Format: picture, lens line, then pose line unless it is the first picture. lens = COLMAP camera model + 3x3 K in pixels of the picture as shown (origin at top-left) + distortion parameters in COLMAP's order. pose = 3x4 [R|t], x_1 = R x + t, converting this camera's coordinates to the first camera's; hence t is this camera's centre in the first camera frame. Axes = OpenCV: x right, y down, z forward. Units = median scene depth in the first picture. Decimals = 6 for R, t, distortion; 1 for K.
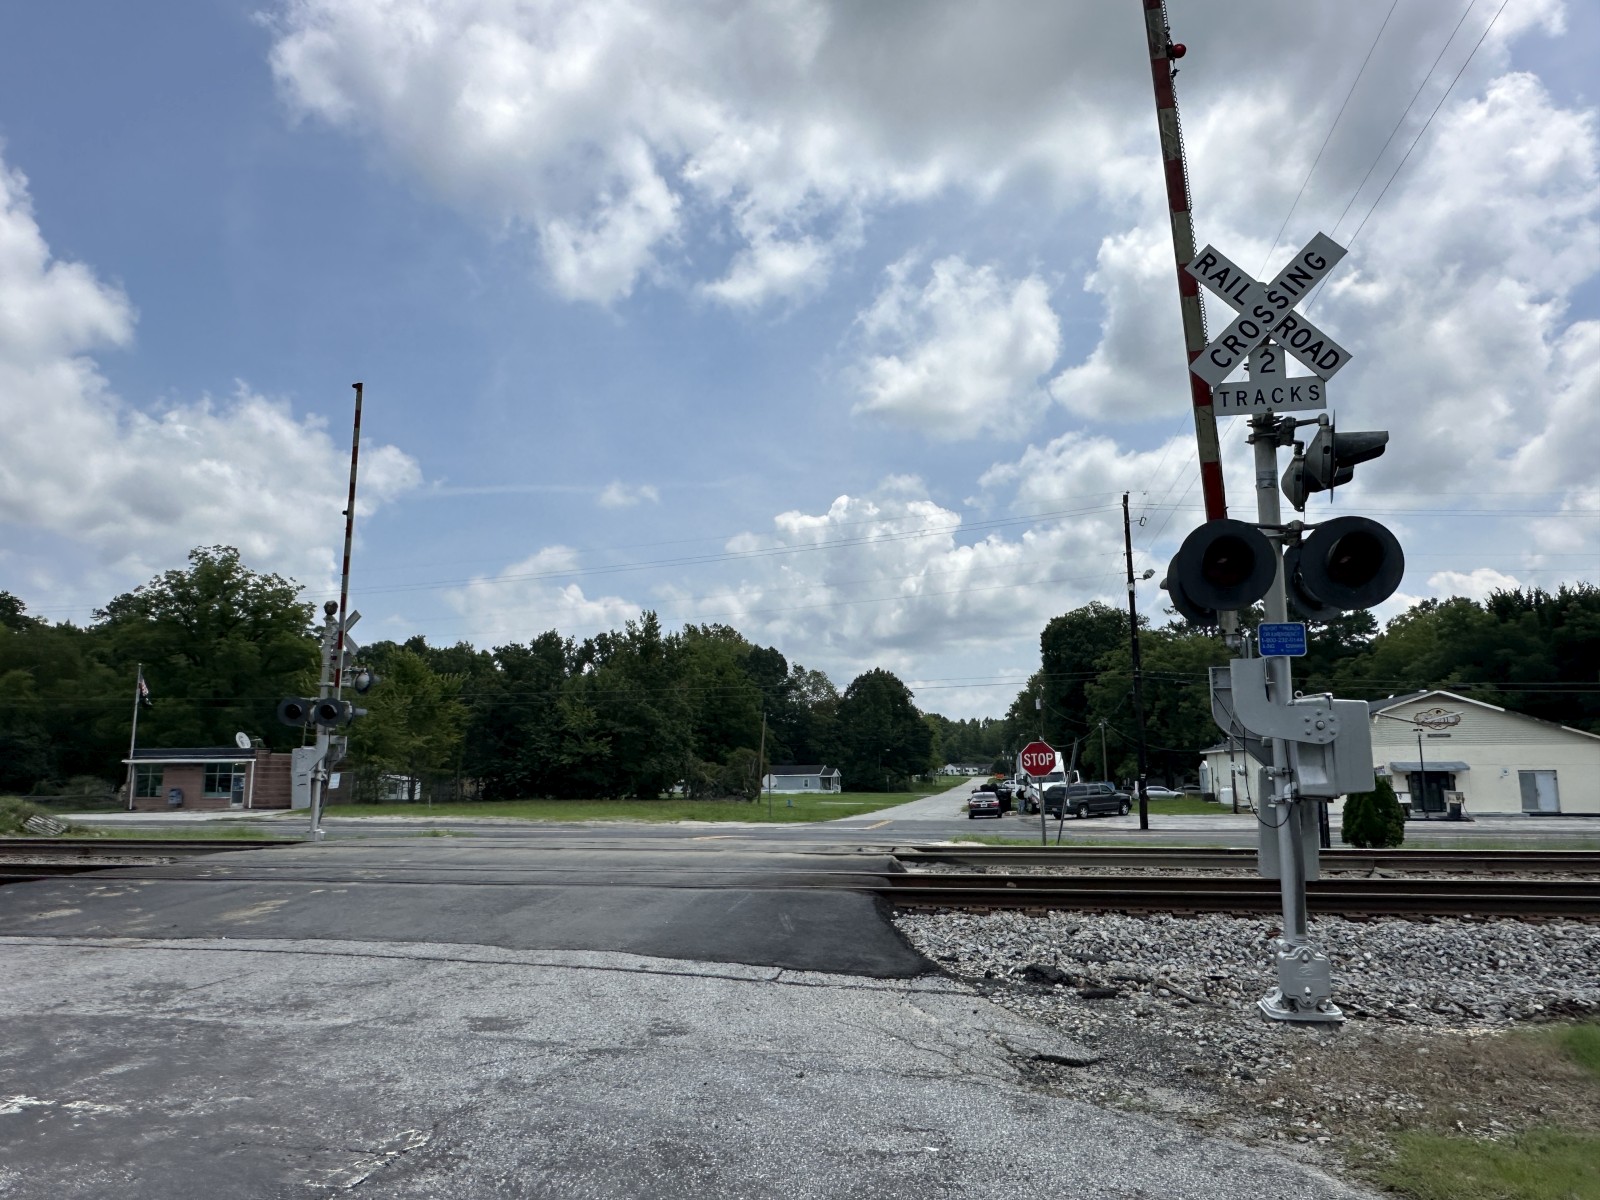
lens RADIAL K [[1057.8, 0, 803.2], [0, 1057.8, 599.1], [0, 0, 1]] dist [-0.008033, -0.003394]
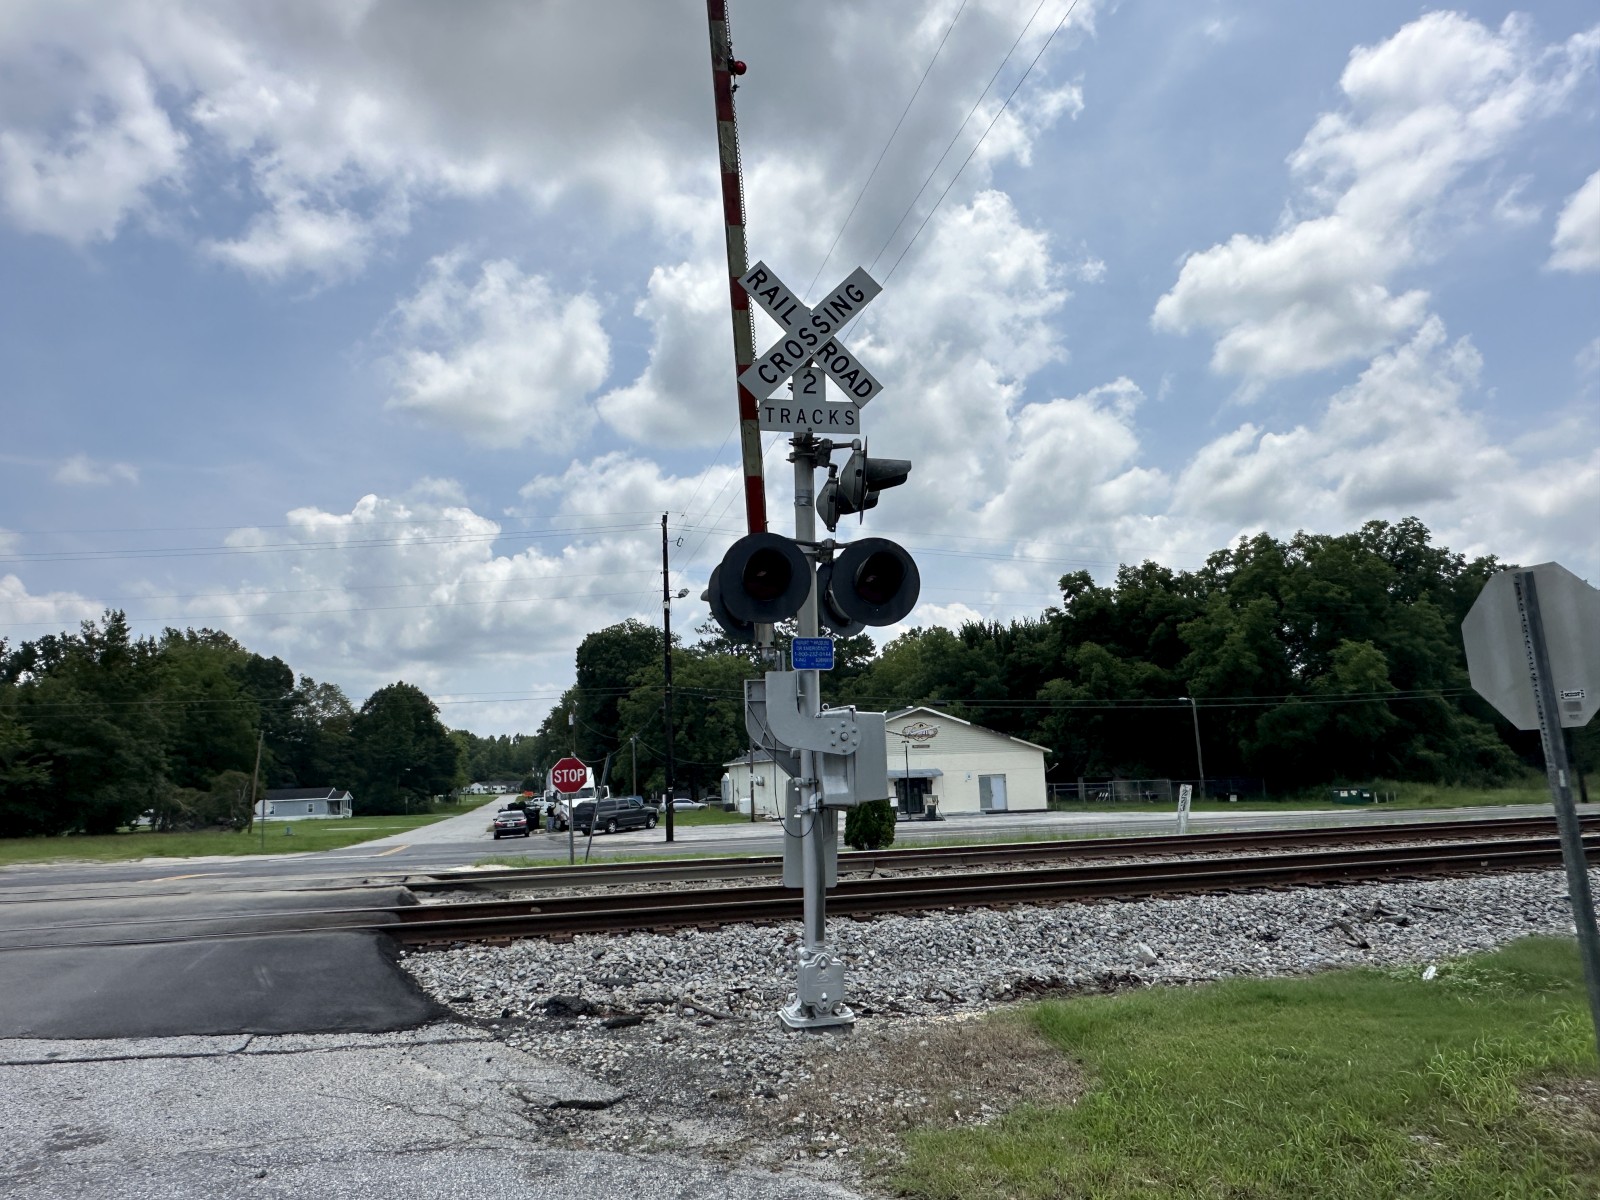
lens RADIAL K [[1057.8, 0, 803.2], [0, 1057.8, 599.1], [0, 0, 1]] dist [-0.008033, -0.003394]
pose [[0.908025, 0.044245, 0.416572, 0.002979], [-0.038028, 0.999007, -0.023217, 0.002088], [-0.417186, 0.005240, 0.908806, 0.014483]]
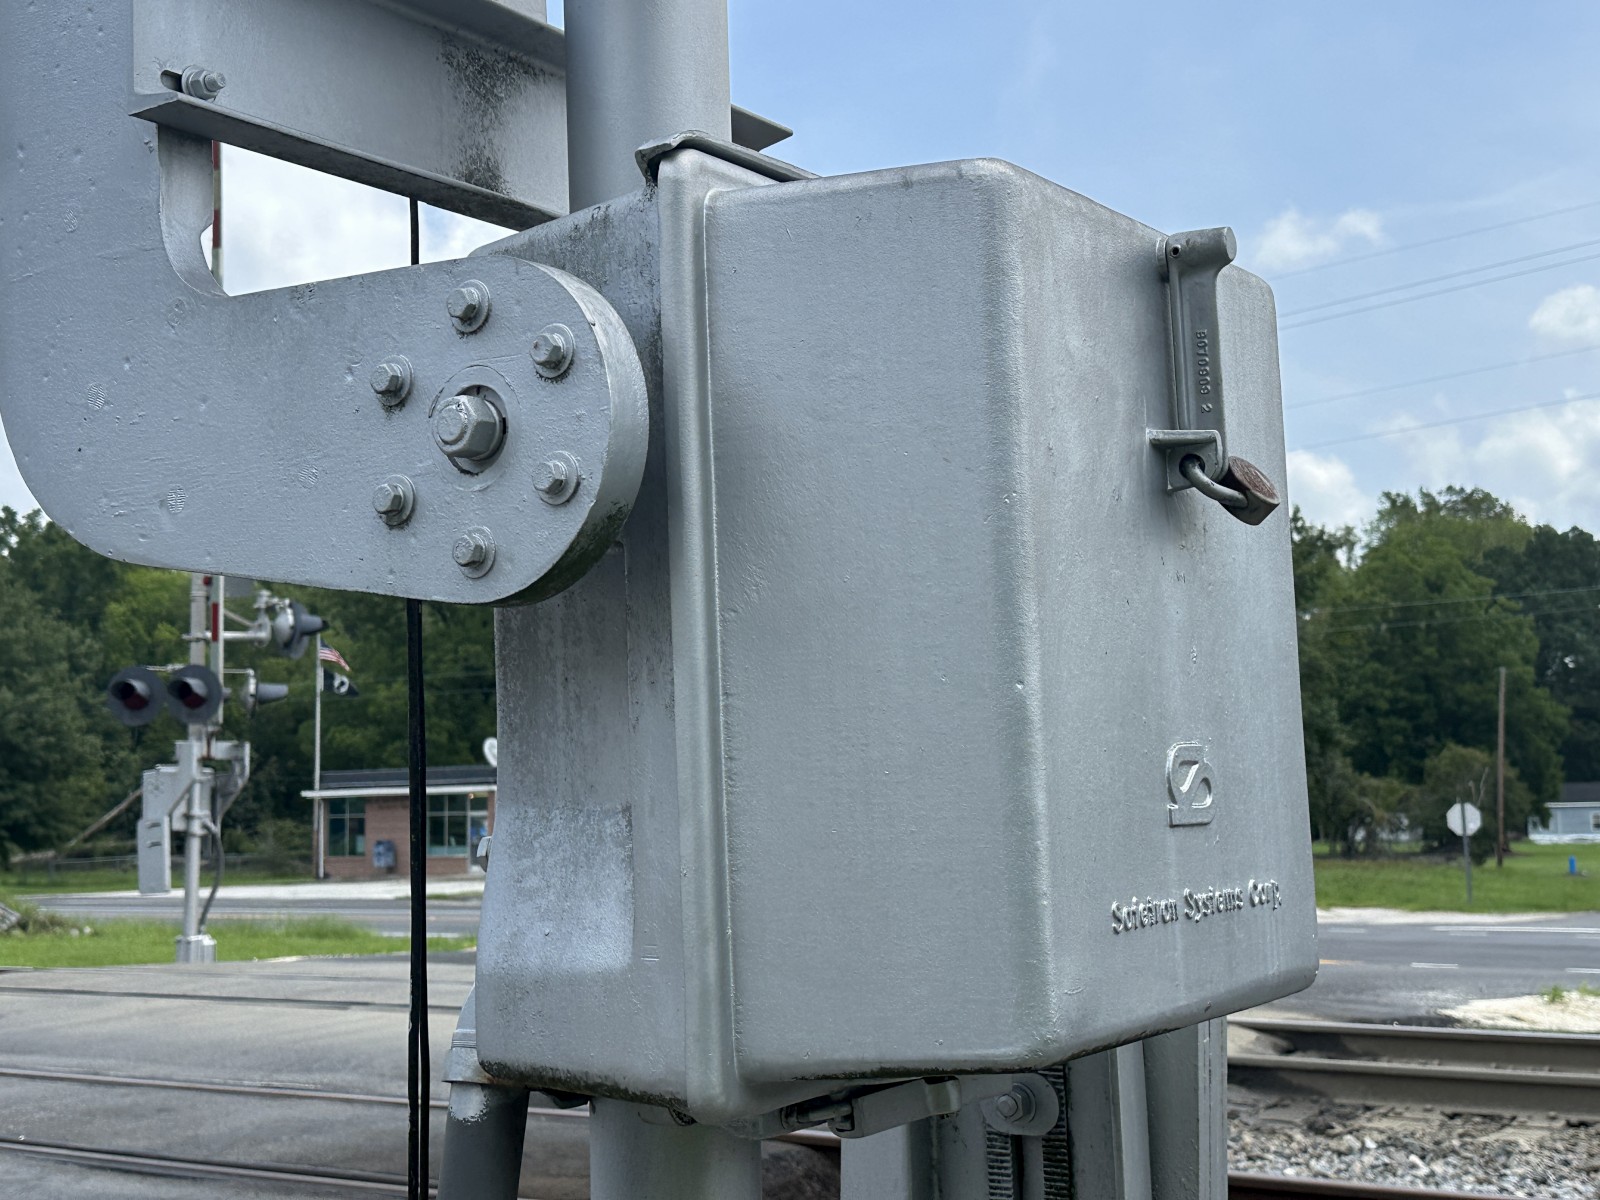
lens RADIAL K [[2046.3, 0, 800.0], [0, 2046.3, 600.0], [0, 0, 1]] dist [0.119985, -0.005634]
pose [[0.911854, -0.052167, -0.407186, 0.065137], [0.078963, 0.995659, 0.049273, 0.014018], [0.402848, -0.077082, 0.912015, 0.089920]]
